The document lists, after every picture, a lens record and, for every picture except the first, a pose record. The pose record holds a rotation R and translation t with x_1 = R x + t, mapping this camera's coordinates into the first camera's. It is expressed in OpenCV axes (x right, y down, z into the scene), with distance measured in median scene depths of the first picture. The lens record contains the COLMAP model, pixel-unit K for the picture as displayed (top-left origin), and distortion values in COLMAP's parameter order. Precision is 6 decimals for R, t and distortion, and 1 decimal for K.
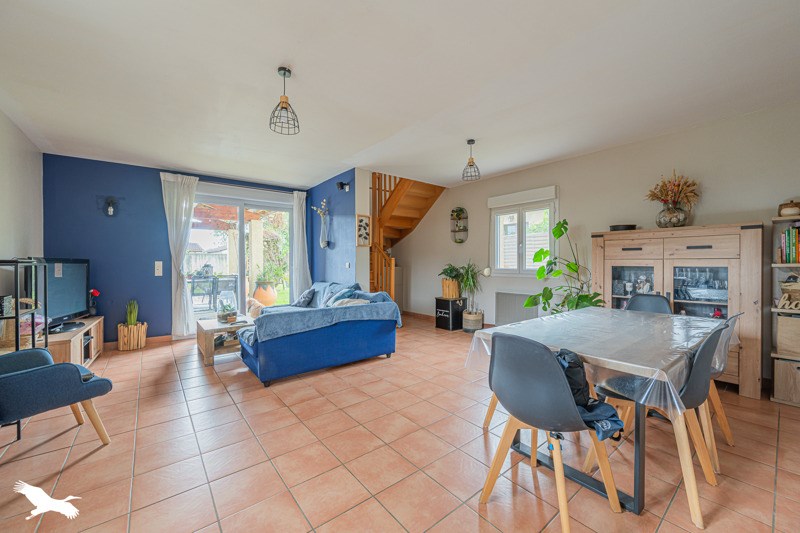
lens RADIAL K [[314.6, 0, 400.7], [0, 314.6, 264.7], [0, 0, 1]] dist [0.000213, 0.000013]
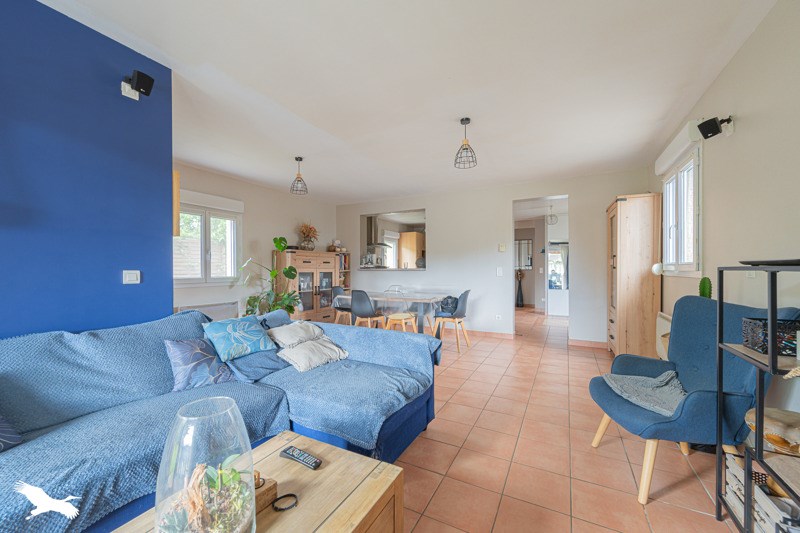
lens RADIAL K [[314.6, 0, 399.9], [0, 314.6, 269.7], [0, 0, 1]] dist [0.000213, 0.000013]
pose [[-0.405103, -0.000117, 0.914271, -0.727232], [0.006890, 0.999971, 0.003181, -0.008692], [-0.914245, 0.007588, -0.405090, 0.892054]]
